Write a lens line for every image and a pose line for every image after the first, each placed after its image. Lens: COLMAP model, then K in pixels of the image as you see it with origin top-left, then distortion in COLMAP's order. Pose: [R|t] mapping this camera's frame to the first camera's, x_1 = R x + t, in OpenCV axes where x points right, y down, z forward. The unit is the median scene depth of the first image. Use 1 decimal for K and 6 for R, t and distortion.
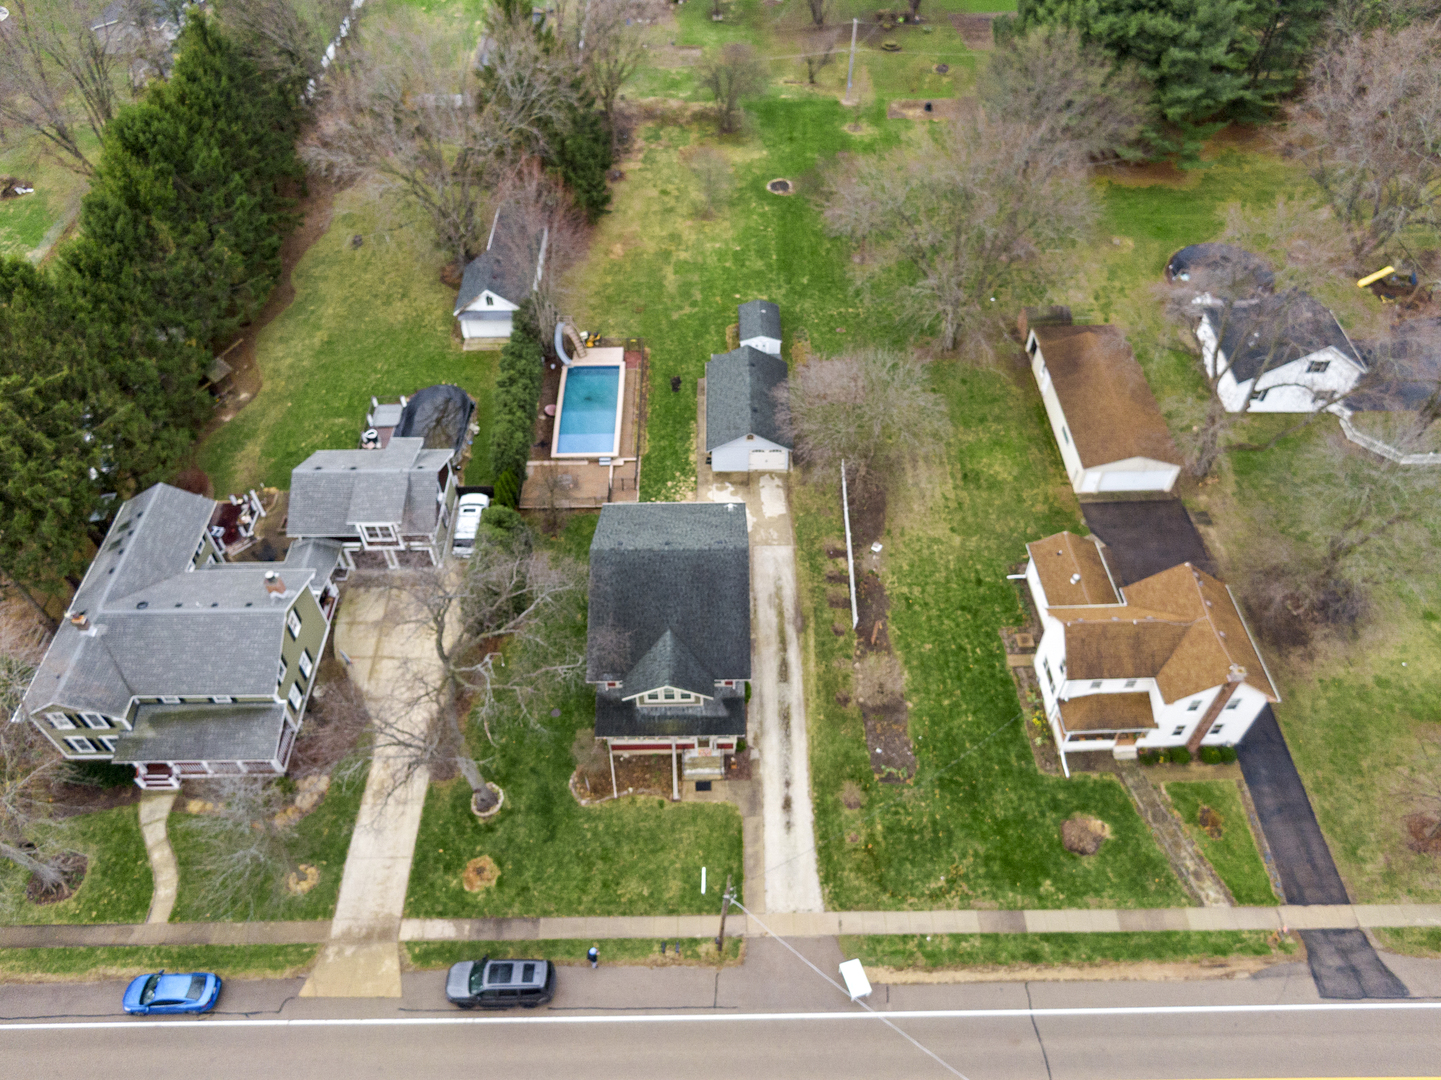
lens RADIAL K [[1047.5, 0, 722.0], [0, 1047.5, 541.0], [0, 0, 1]] dist [0.004941, -0.006676]
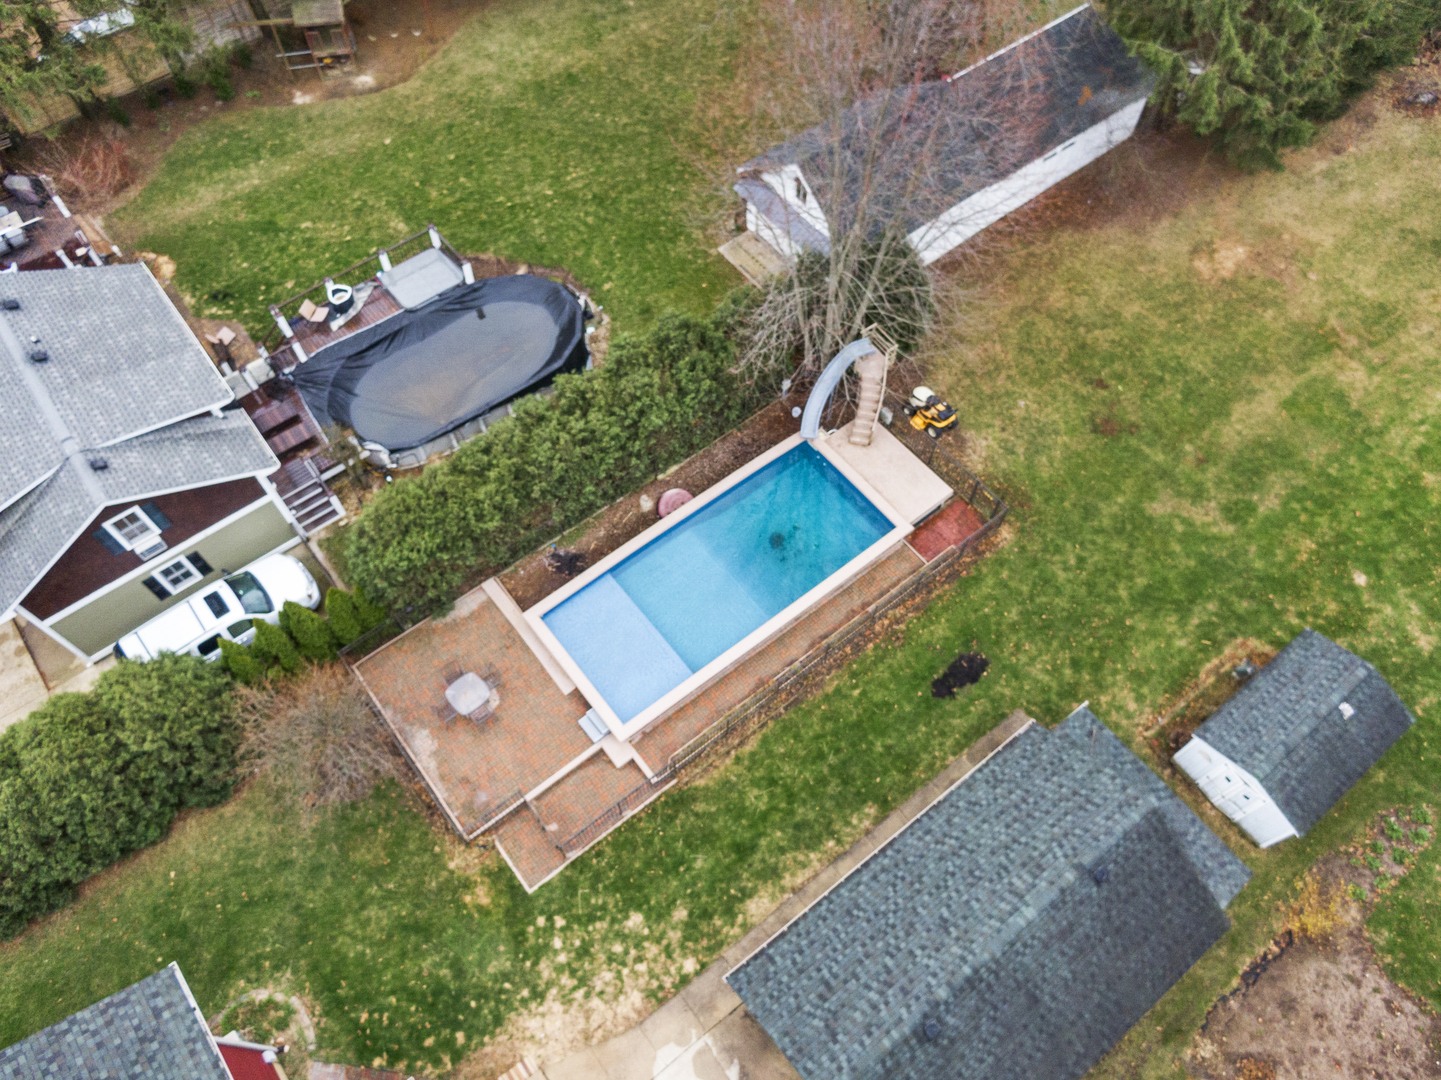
lens RADIAL K [[1047.5, 0, 718.4], [0, 1047.5, 533.6], [0, 0, 1]] dist [0.004941, -0.006676]
pose [[0.604180, 0.689731, -0.399046, 0.019992], [-0.596050, 0.723543, 0.348152, -0.332150], [0.528858, 0.027505, 0.848265, 0.831189]]
